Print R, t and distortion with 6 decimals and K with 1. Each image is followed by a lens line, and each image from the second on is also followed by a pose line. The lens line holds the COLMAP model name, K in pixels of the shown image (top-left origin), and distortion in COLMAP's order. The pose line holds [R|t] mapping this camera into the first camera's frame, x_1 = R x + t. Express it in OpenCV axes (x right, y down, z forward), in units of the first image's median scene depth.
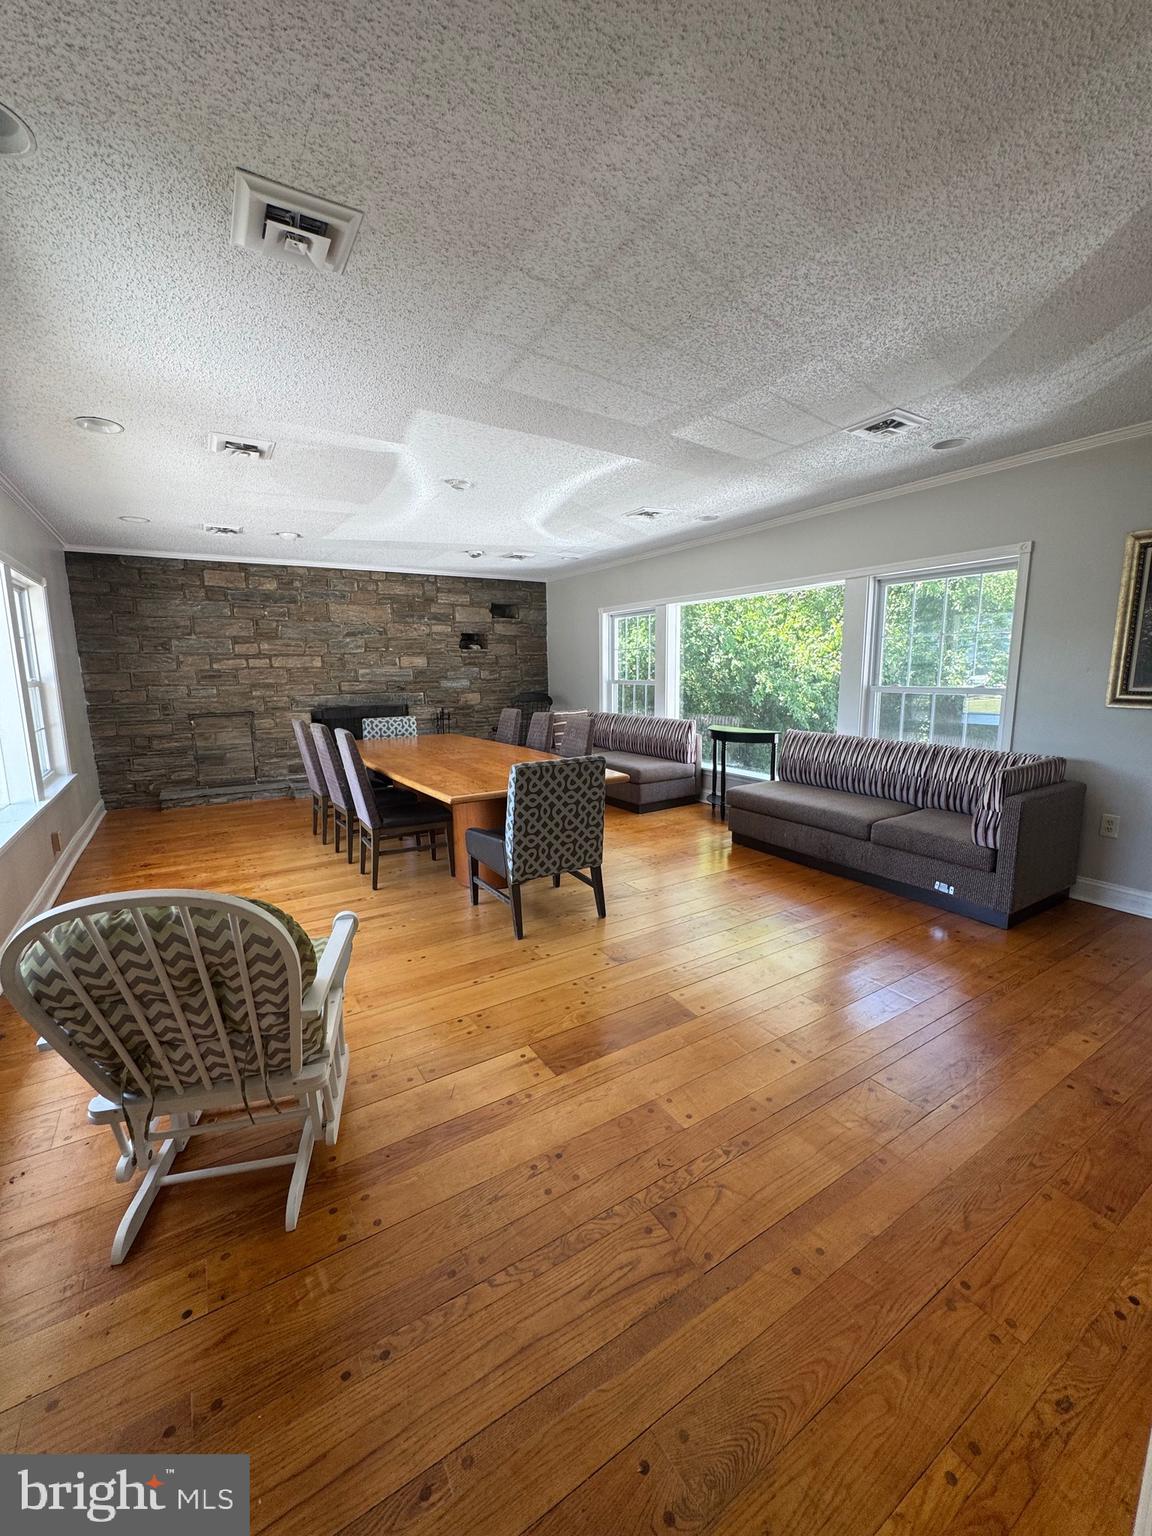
lens RADIAL K [[616.8, 0, 576.0], [0, 616.8, 768.0], [0, 0, 1]] dist [-0.002597, -0.000264]
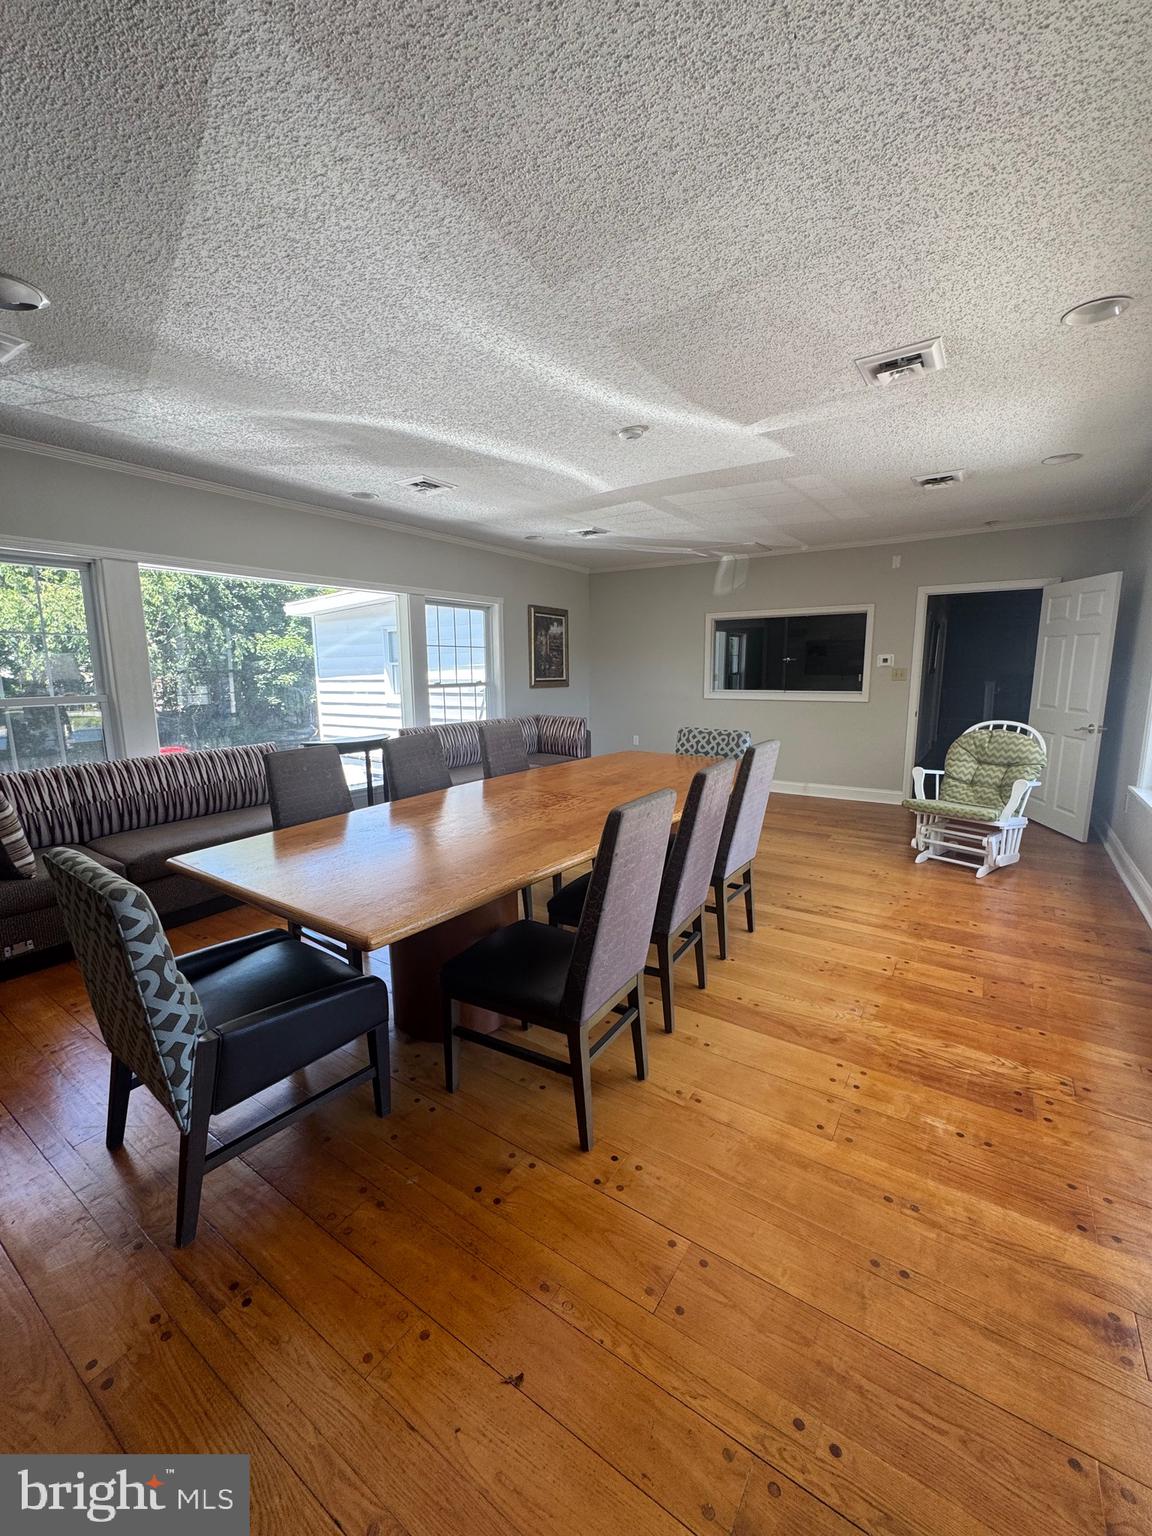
lens RADIAL K [[616.8, 0, 576.0], [0, 616.8, 768.0], [0, 0, 1]] dist [-0.002597, -0.000264]
pose [[-0.406813, -0.139103, 0.902859, -0.921124], [0.153304, 0.963926, 0.217587, -0.223247], [-0.900556, 0.226929, -0.370813, 1.431881]]
